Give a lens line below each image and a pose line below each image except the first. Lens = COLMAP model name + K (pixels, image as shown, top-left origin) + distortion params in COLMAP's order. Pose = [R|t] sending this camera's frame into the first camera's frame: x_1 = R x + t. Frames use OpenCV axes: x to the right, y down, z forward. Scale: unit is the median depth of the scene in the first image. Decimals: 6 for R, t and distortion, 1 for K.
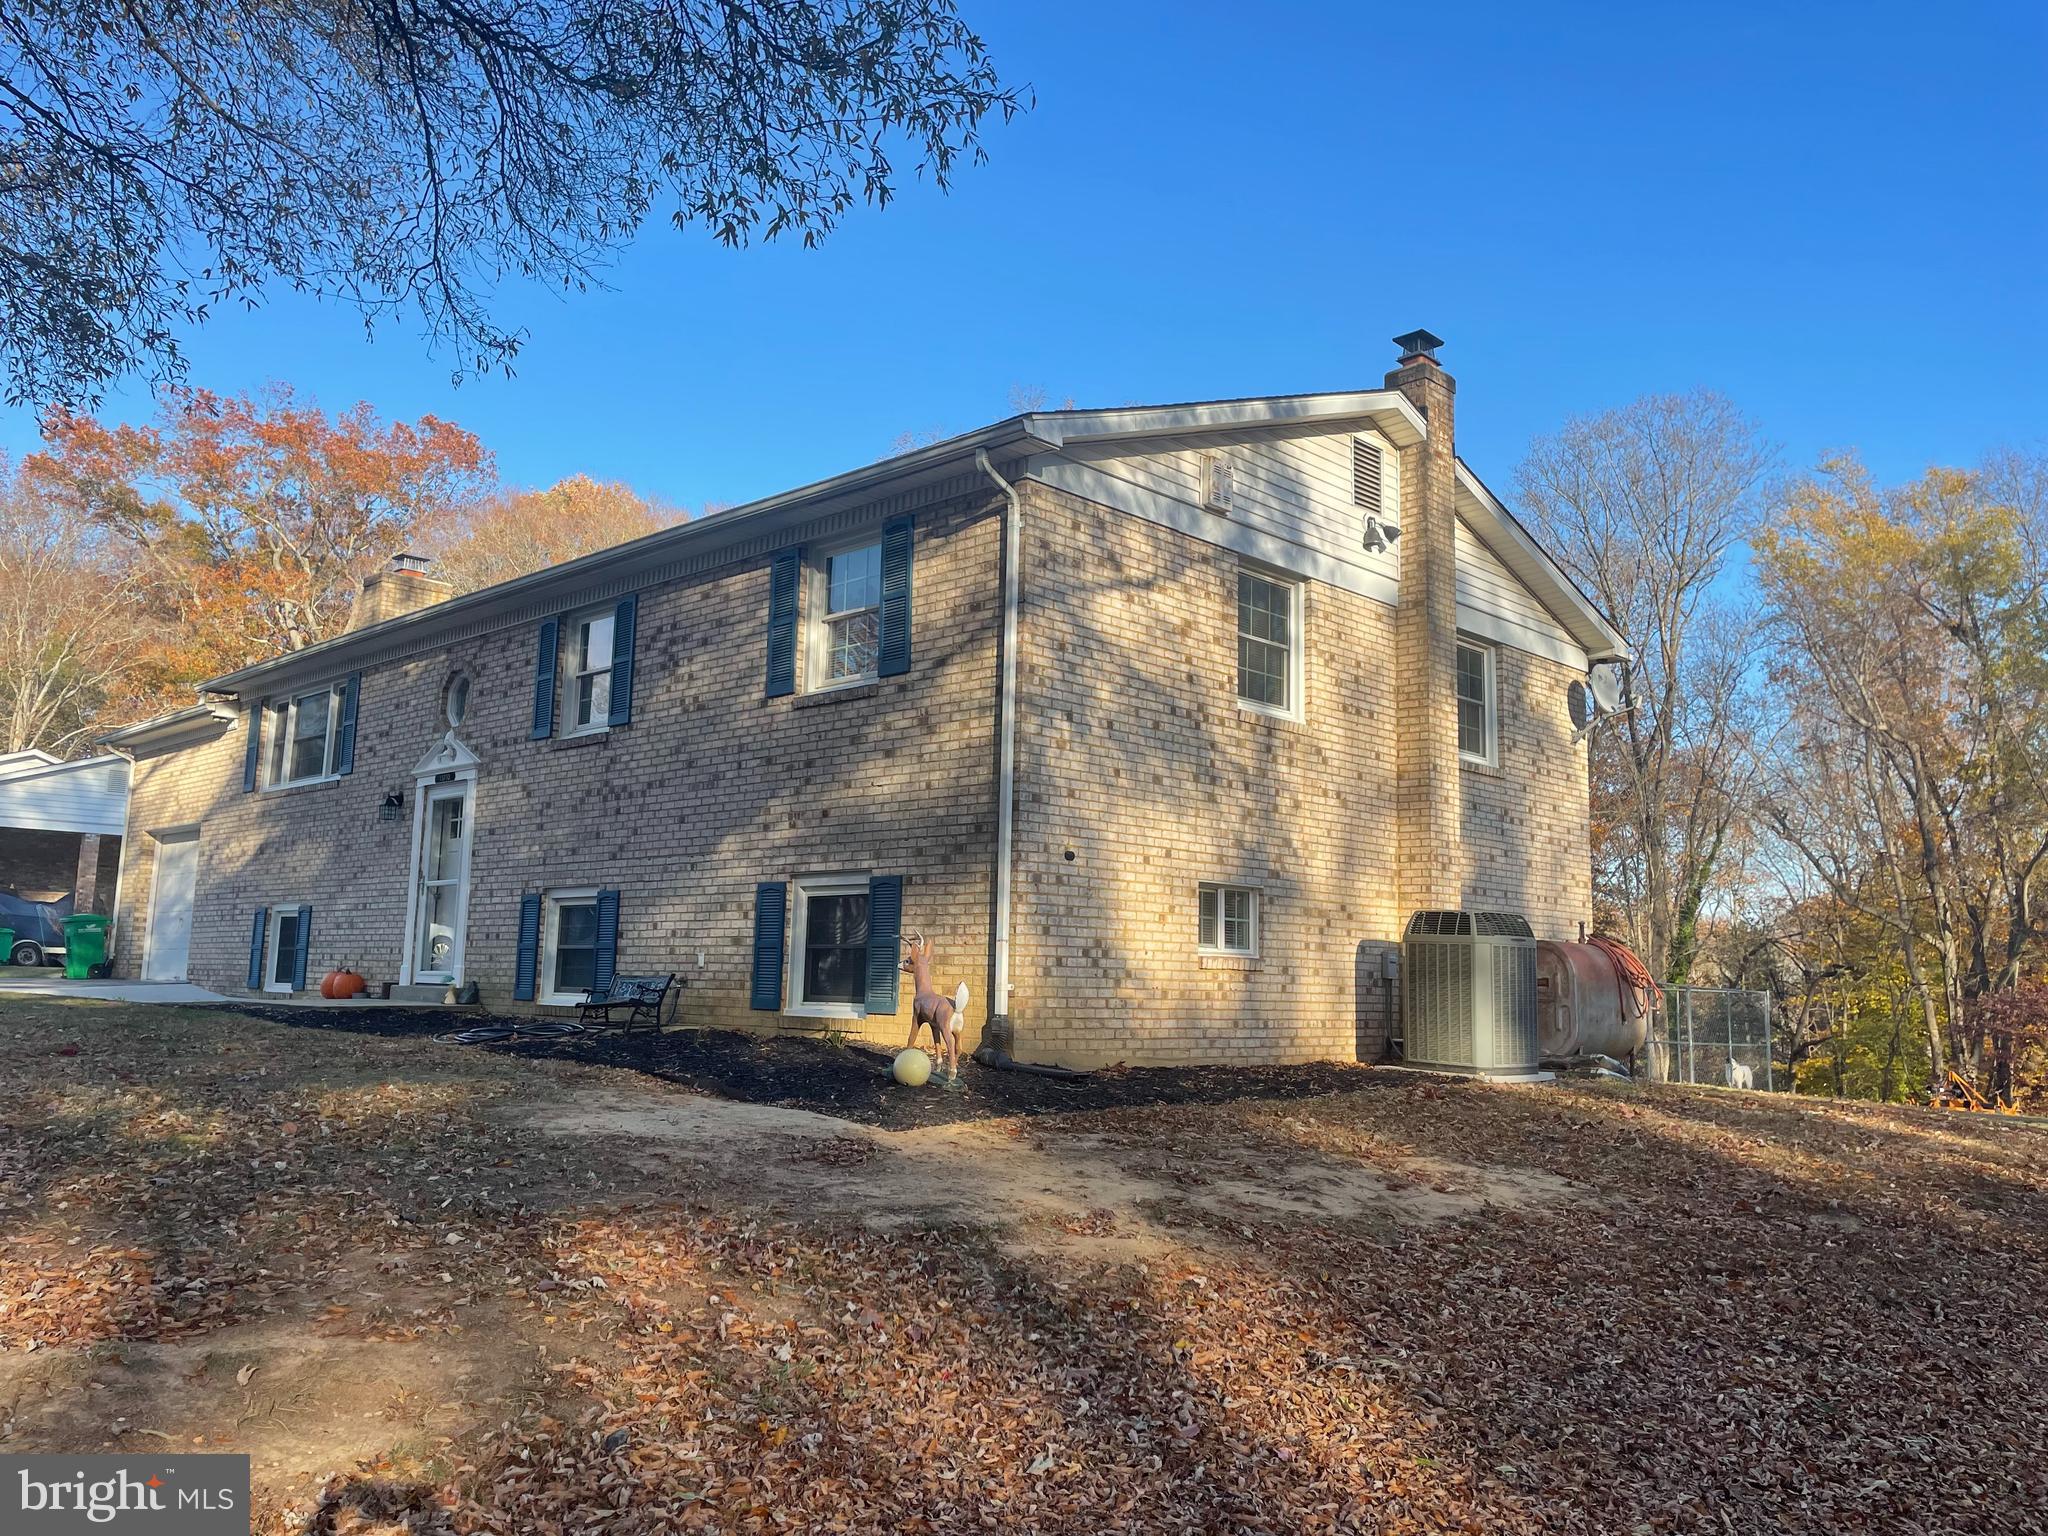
lens RADIAL K [[1536.0, 0, 1024.9], [0, 1536.0, 751.0], [0, 0, 1]] dist [0.112022, -0.129246]
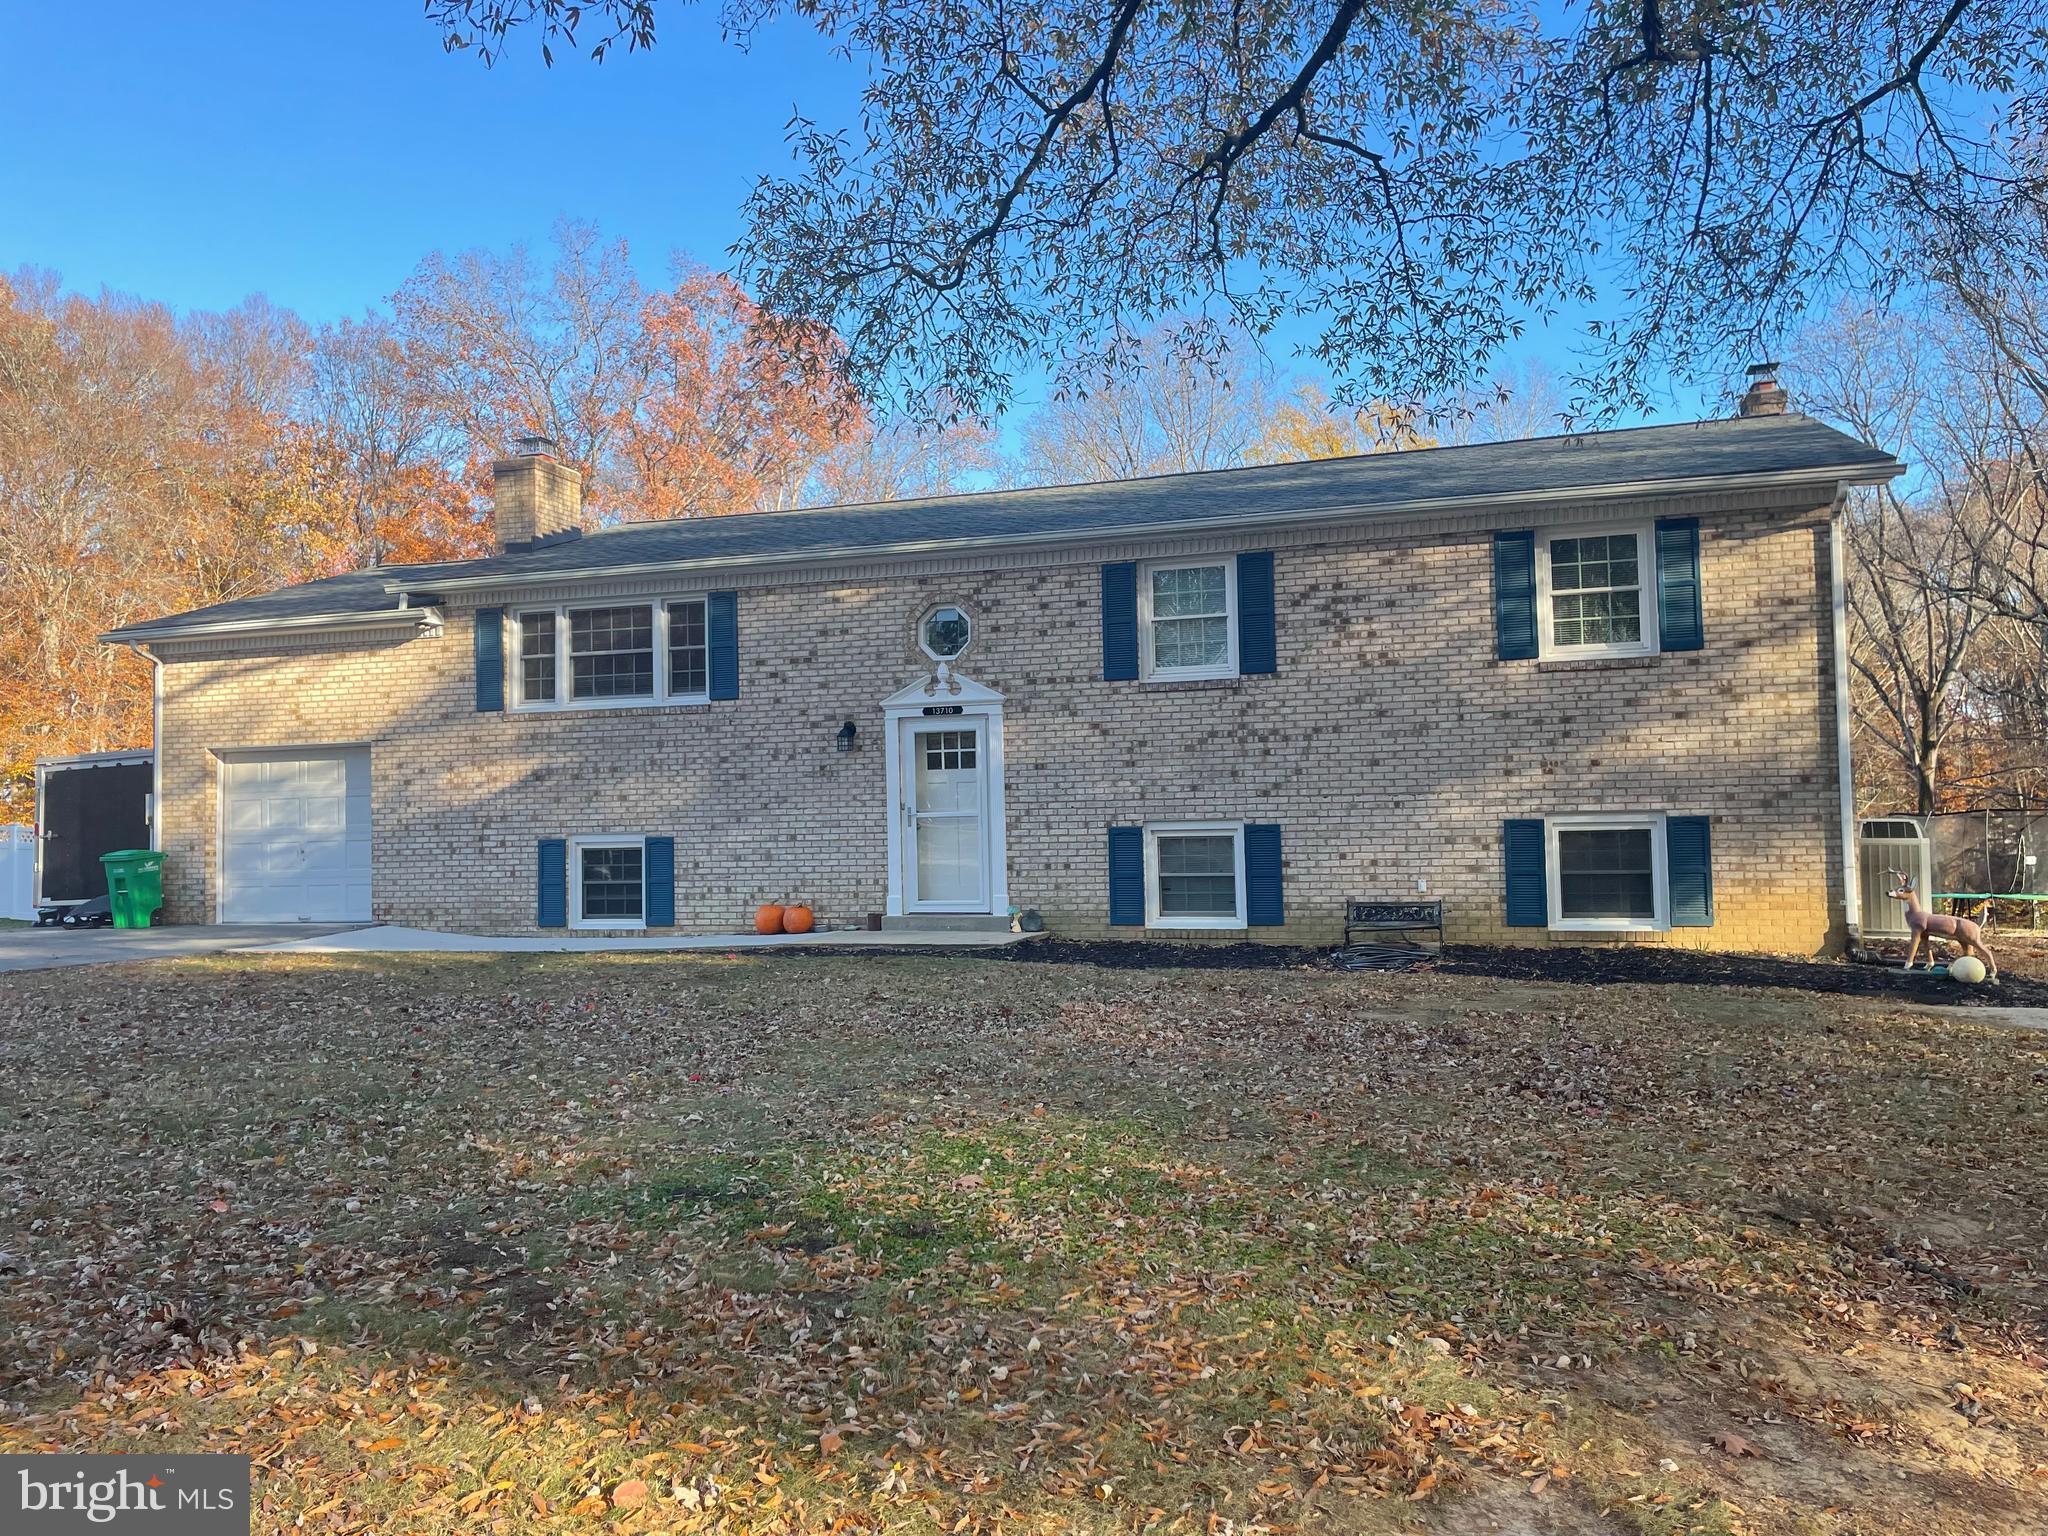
lens RADIAL K [[1536.0, 0, 1015.3], [0, 1536.0, 749.0], [0, 0, 1]] dist [0.112022, -0.129246]
pose [[0.896201, -0.019274, 0.443230, -0.954075], [-0.023556, 0.995579, 0.090922, -0.061790], [-0.443023, -0.091925, 0.891785, 0.109877]]
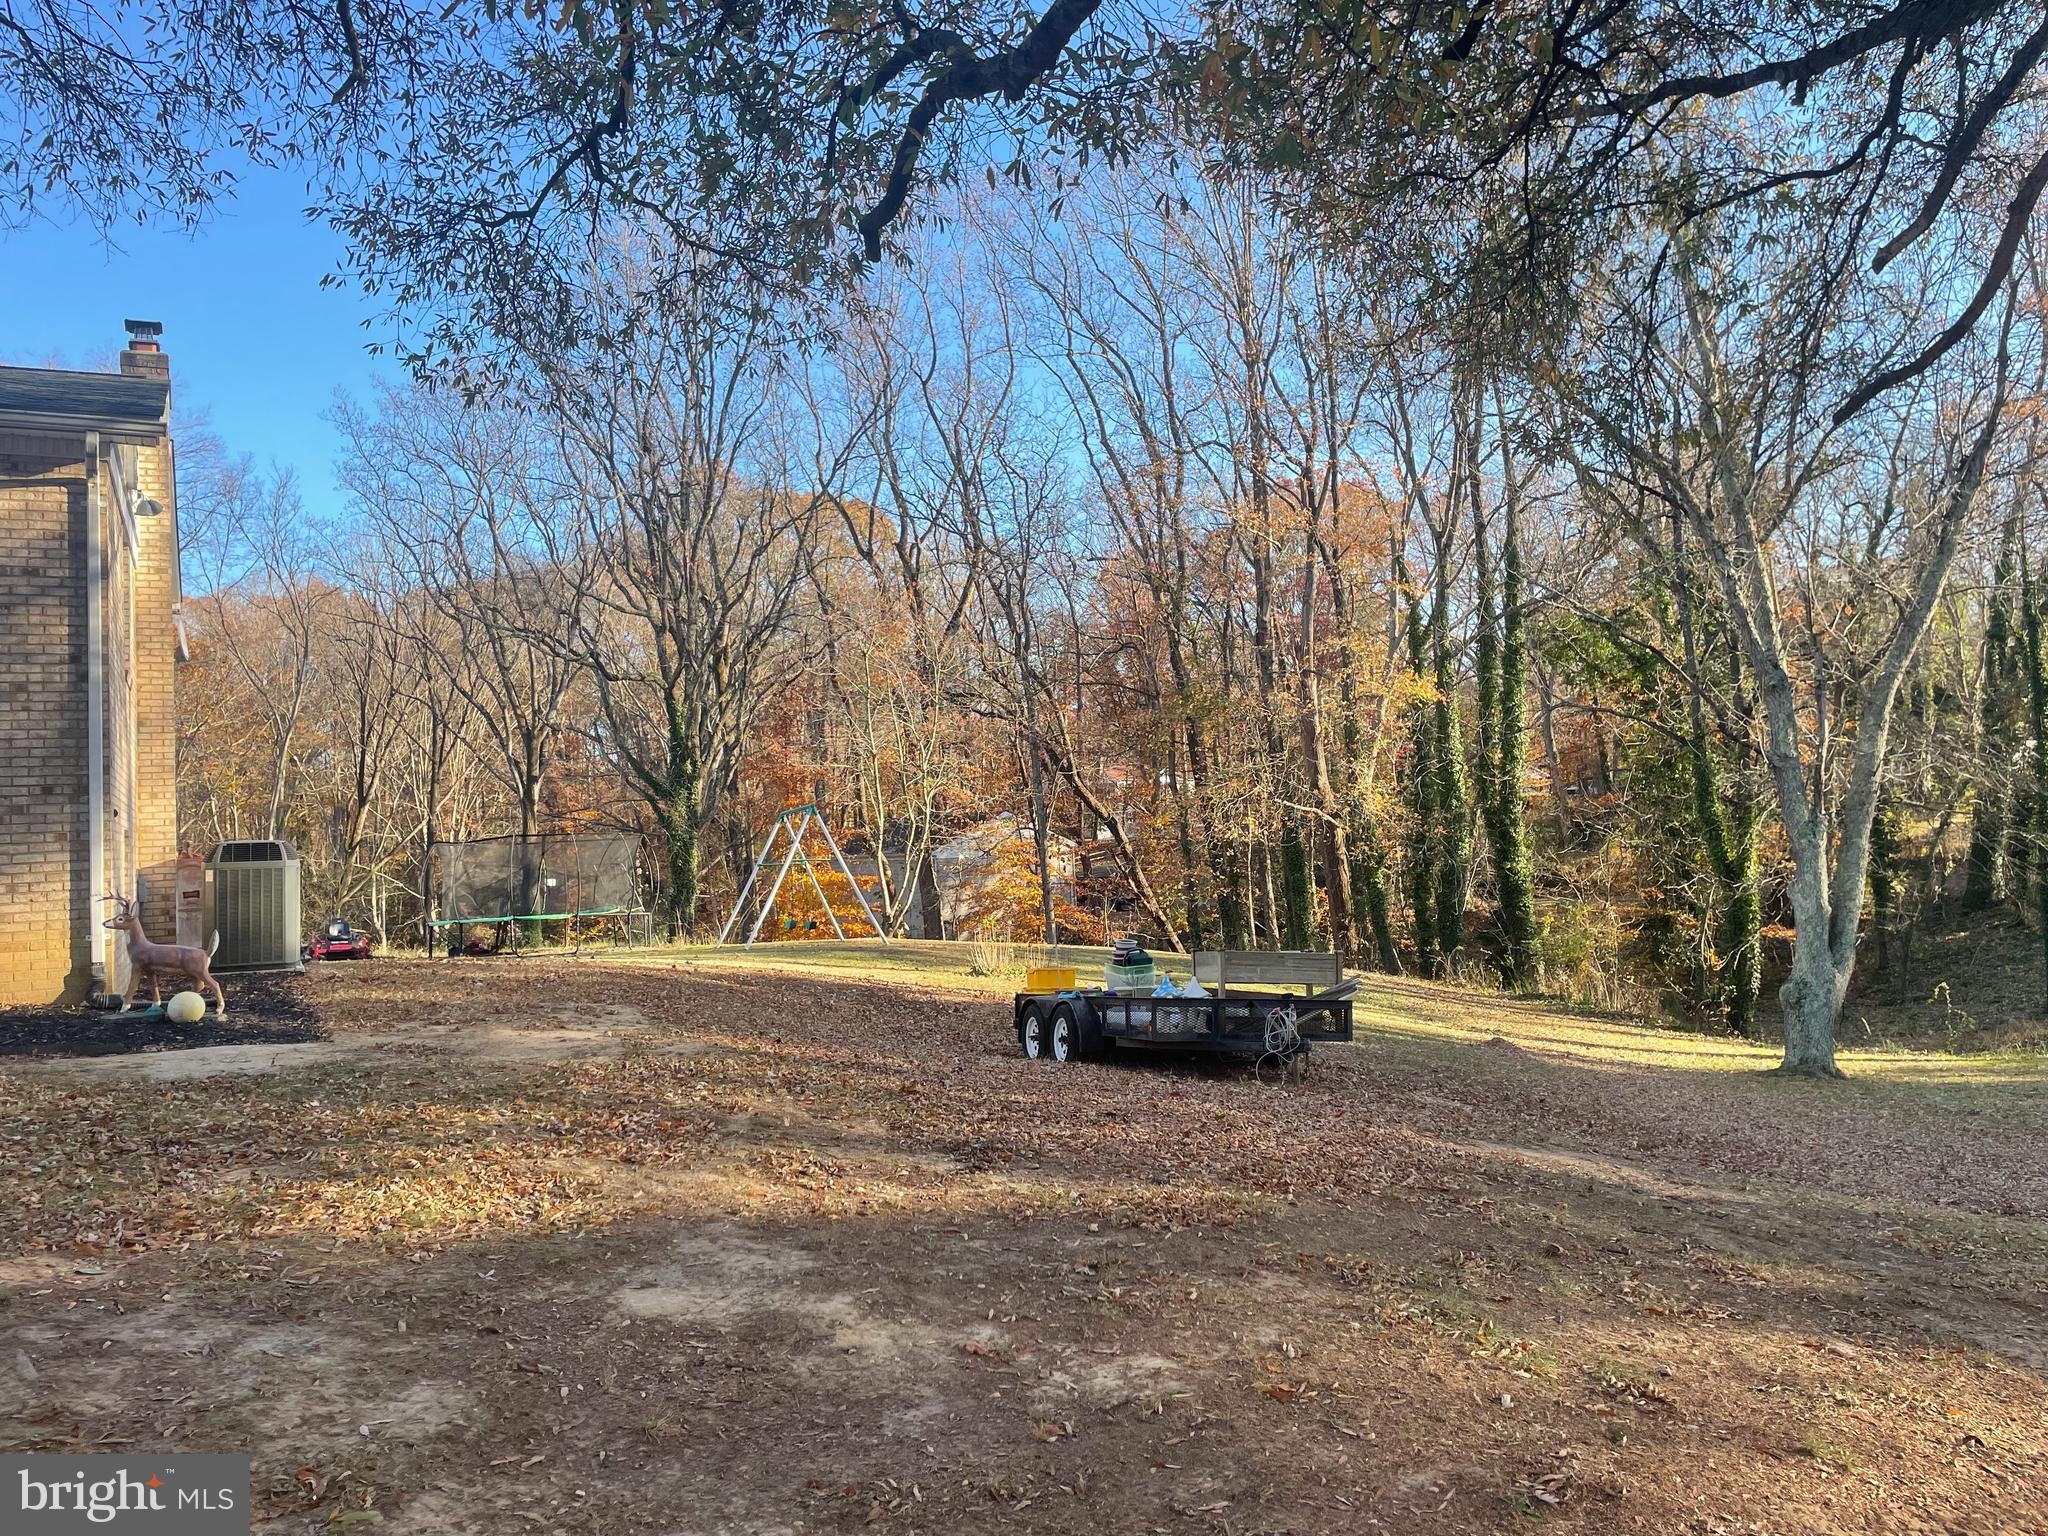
lens RADIAL K [[1536.0, 0, 1036.5], [0, 1536.0, 752.3], [0, 0, 1]] dist [0.112022, -0.129246]
pose [[0.310065, 0.006206, 0.950695, -0.670624], [-0.084739, 0.996179, 0.021135, -0.043674], [-0.946931, -0.087114, 0.309406, 0.030901]]
